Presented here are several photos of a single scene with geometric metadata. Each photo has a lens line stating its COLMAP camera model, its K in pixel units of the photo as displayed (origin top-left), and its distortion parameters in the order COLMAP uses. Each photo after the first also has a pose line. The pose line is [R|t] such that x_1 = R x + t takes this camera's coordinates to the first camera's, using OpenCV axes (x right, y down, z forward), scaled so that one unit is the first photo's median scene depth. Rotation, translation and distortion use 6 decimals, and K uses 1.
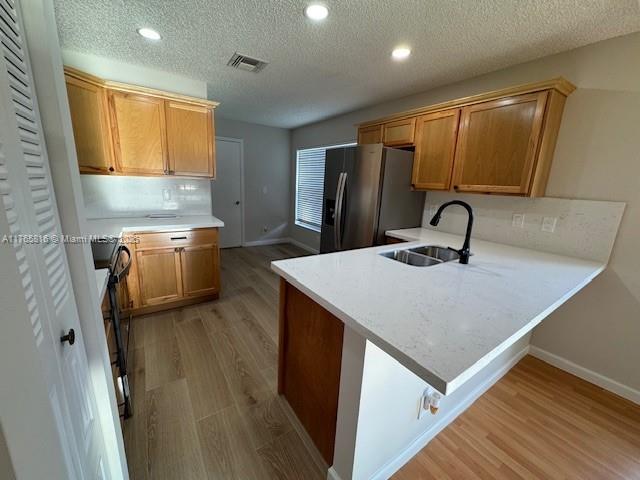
lens RADIAL K [[255.0, 0, 317.6], [0, 255.0, 239.8], [0, 0, 1]] dist [0.000346, 0.000119]
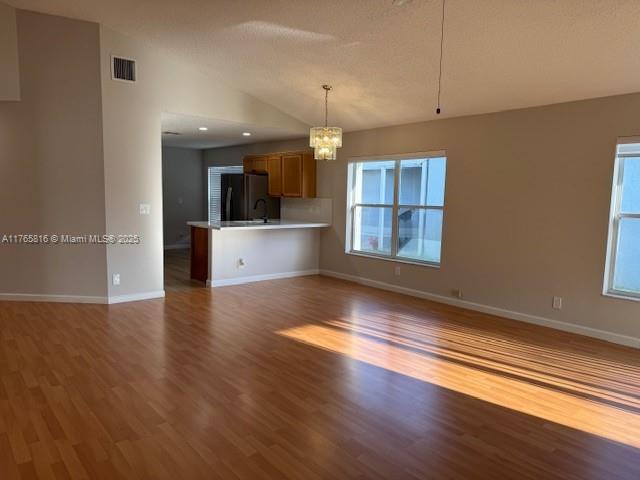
lens RADIAL K [[445.2, 0, 320.9], [0, 445.2, 252.2], [0, 0, 1]] dist [0.003130, -0.004953]
pose [[0.993028, -0.031019, 0.113722, 0.413308], [0.041582, 0.994916, -0.091727, 0.539135], [-0.110299, 0.095816, 0.989269, -2.280324]]
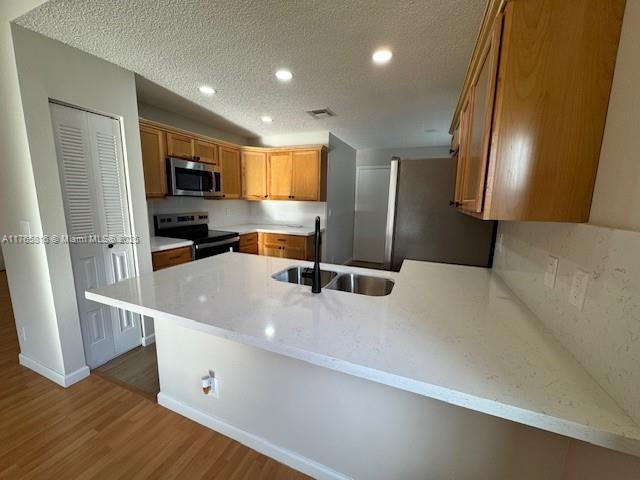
lens RADIAL K [[255.0, 0, 317.6], [0, 255.0, 239.8], [0, 0, 1]] dist [0.000346, 0.000119]
pose [[0.539382, 0.102687, -0.835777, 0.813633], [-0.179530, 0.983740, 0.005004, -0.051624], [0.822701, 0.147348, 0.549047, 0.339491]]
